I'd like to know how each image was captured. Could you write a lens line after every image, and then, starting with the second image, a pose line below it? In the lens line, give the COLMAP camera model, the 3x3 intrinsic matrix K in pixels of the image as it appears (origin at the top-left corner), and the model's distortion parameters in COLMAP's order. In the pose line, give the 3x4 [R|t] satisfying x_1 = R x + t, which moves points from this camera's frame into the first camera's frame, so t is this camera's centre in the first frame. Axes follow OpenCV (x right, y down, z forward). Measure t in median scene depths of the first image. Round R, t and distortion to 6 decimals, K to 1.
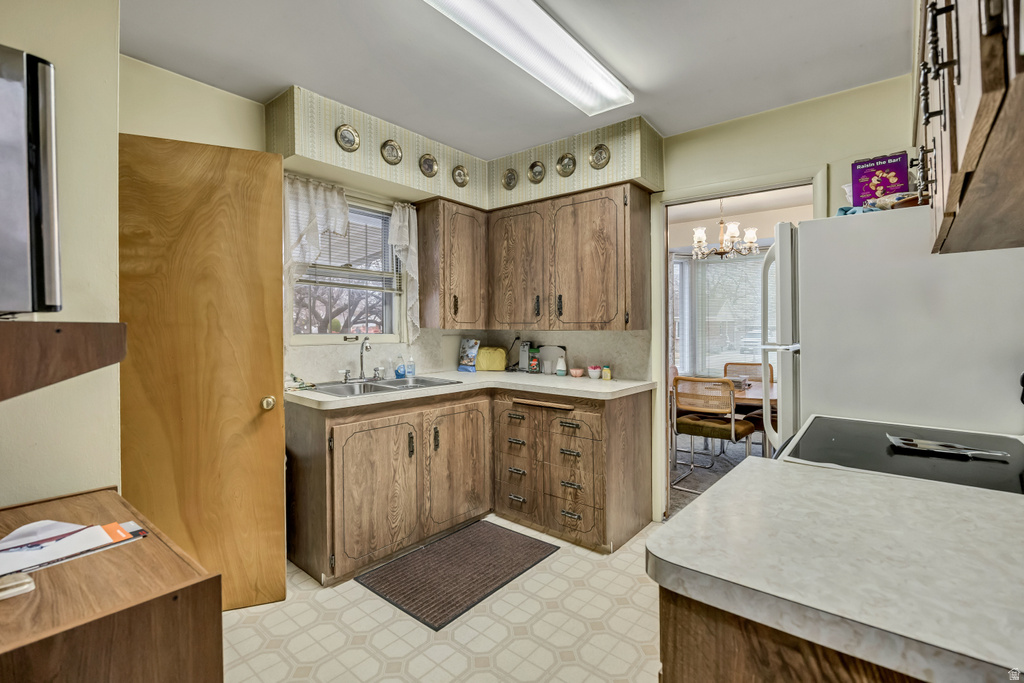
lens RADIAL K [[458.9, 0, 511.4], [0, 458.9, 335.7], [0, 0, 1]] dist [-0.008567, 0.000126]
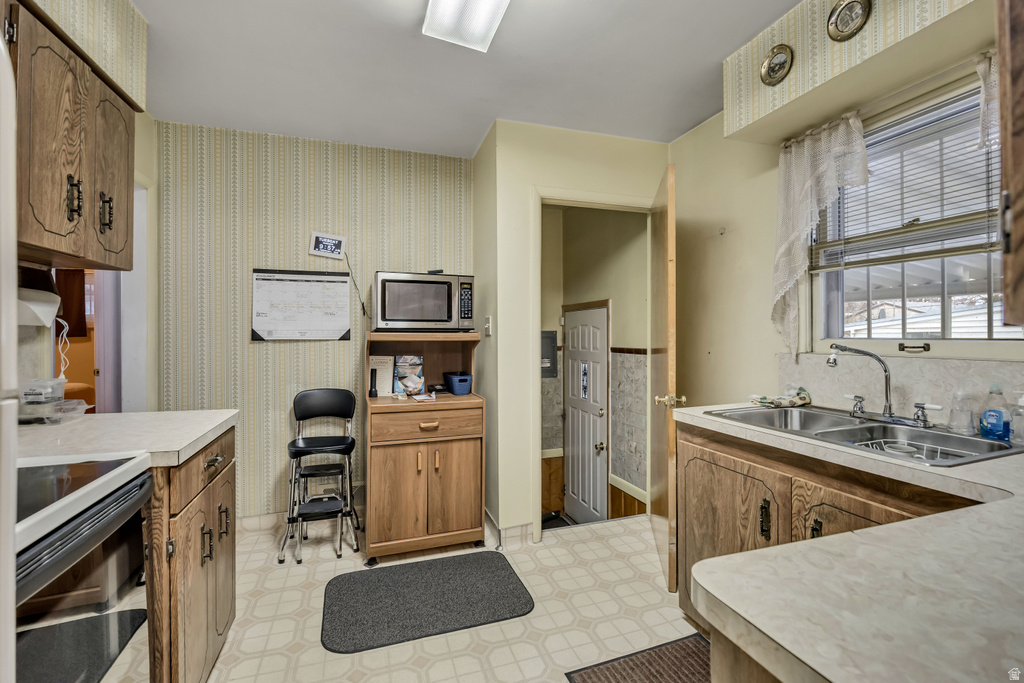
lens RADIAL K [[458.9, 0, 515.5], [0, 458.9, 336.0], [0, 0, 1]] dist [-0.008567, 0.000126]
pose [[-0.520248, 0.006990, -0.853987, 0.386062], [-0.003486, 0.999941, 0.010309, -0.011583], [0.854008, 0.008340, -0.520192, 0.826537]]
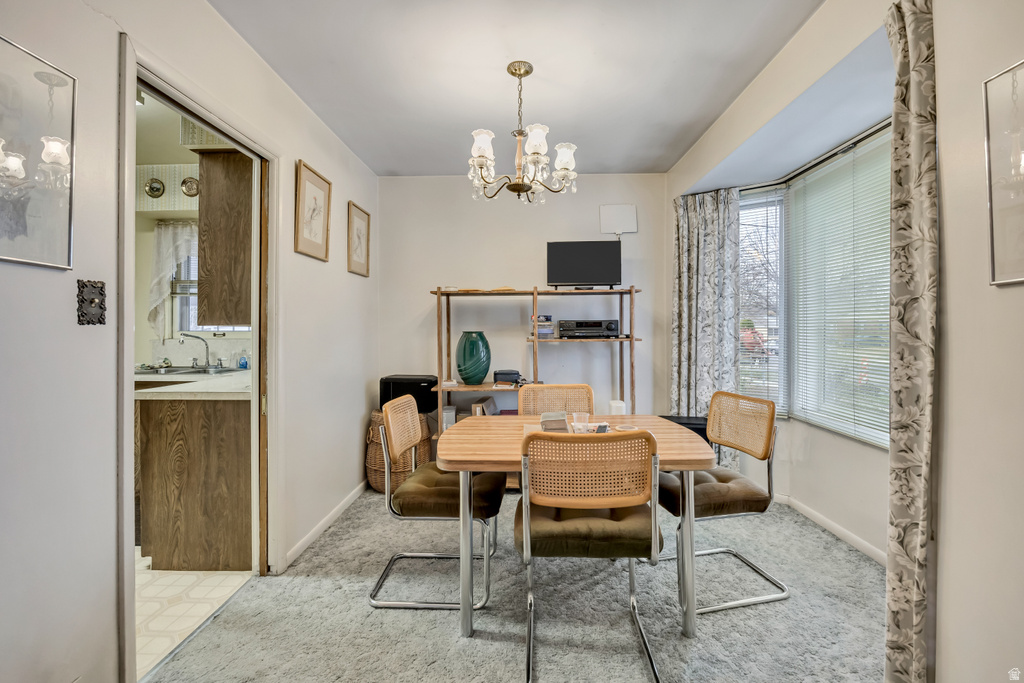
lens RADIAL K [[458.9, 0, 513.6], [0, 458.9, 327.1], [0, 0, 1]] dist [-0.008567, 0.000126]
pose [[0.618822, -0.000939, -0.785531, 1.104308], [-0.011886, 0.999874, -0.010559, -0.011482], [0.785441, 0.015871, 0.618733, 0.810291]]
